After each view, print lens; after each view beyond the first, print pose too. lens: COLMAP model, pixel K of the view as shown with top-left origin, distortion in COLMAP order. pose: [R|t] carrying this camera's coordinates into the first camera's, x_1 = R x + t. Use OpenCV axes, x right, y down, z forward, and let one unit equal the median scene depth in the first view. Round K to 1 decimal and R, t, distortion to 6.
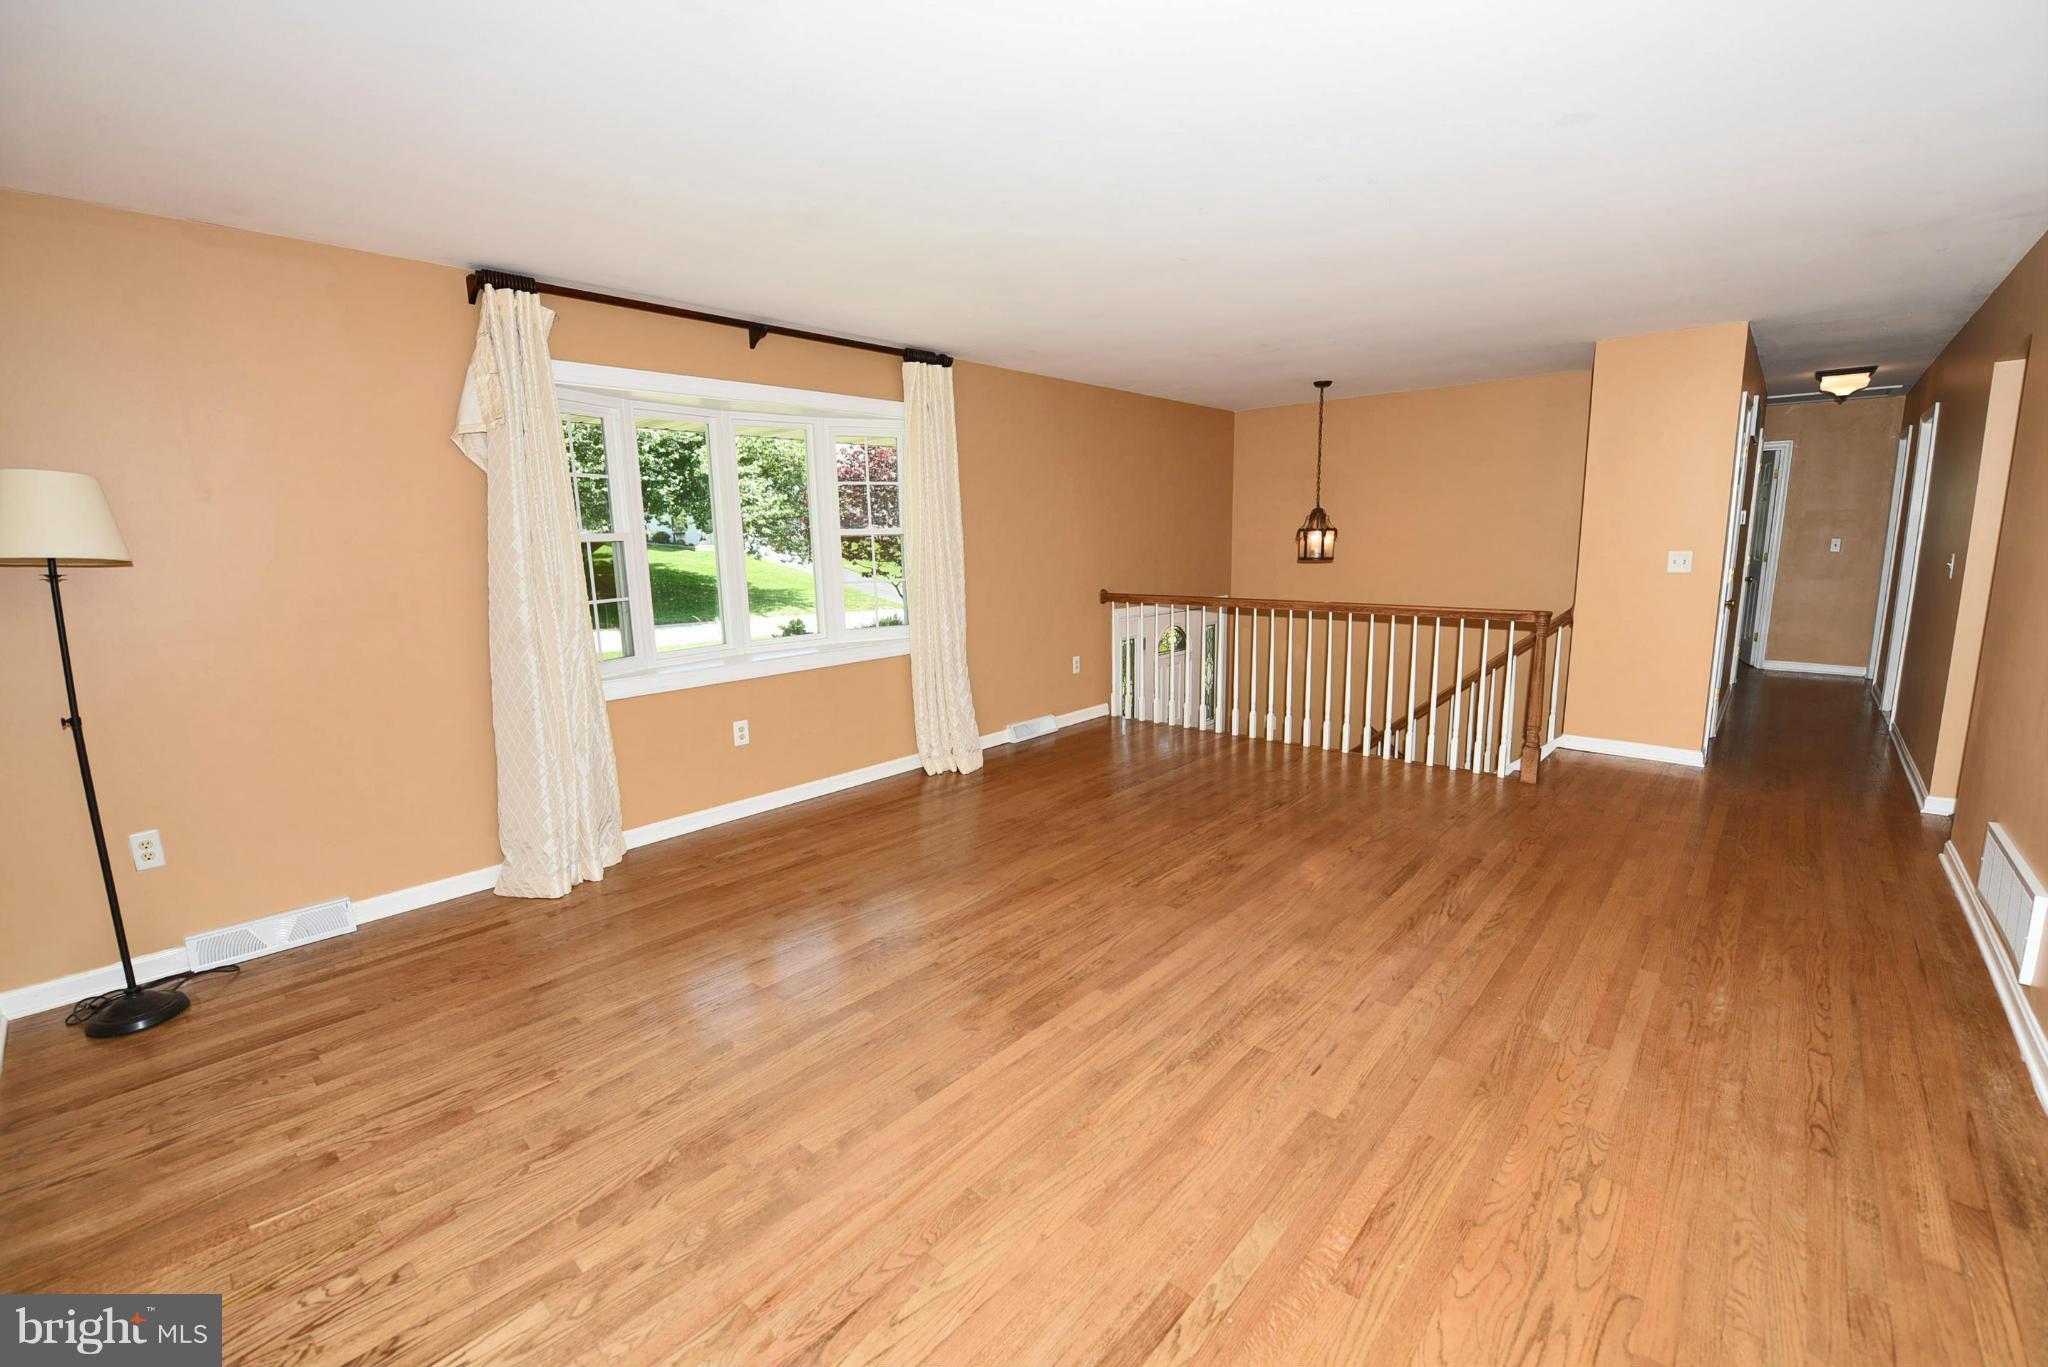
lens RADIAL K [[851.4, 0, 1002.5], [0, 851.4, 679.8], [0, 0, 1]] dist [0.003018, 0.000174]
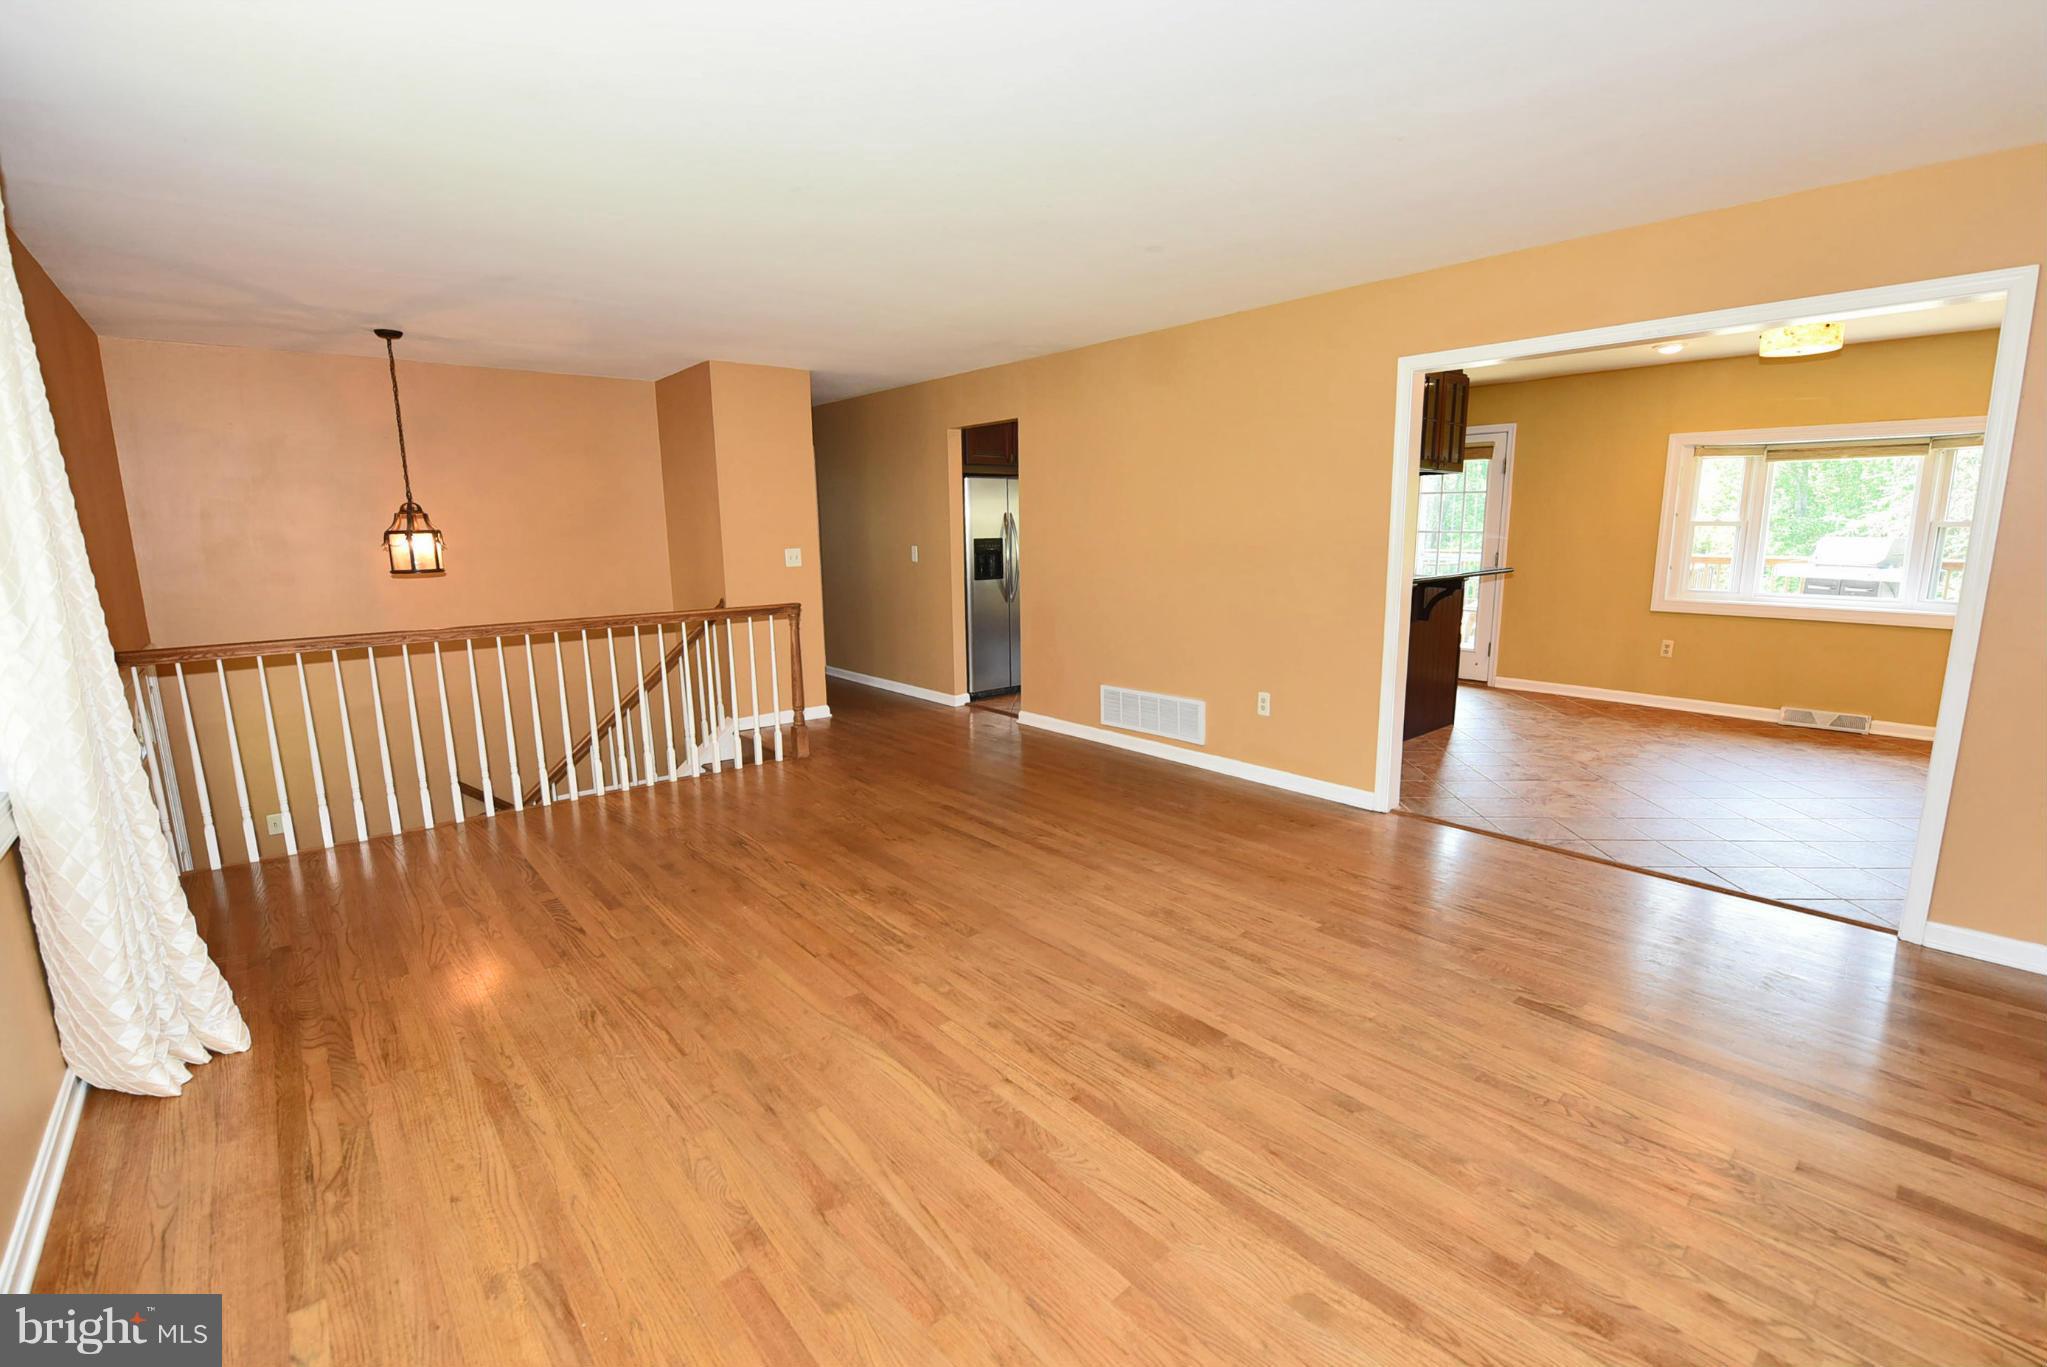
lens RADIAL K [[888.0, 0, 1045.1], [0, 888.0, 677.9], [0, 0, 1]] dist [-0.012748, -0.000532]
pose [[0.100313, -0.150166, 0.983559, -0.682383], [0.175277, 0.975752, 0.131097, -0.112058], [-0.979395, 0.159245, 0.124201, 0.761574]]
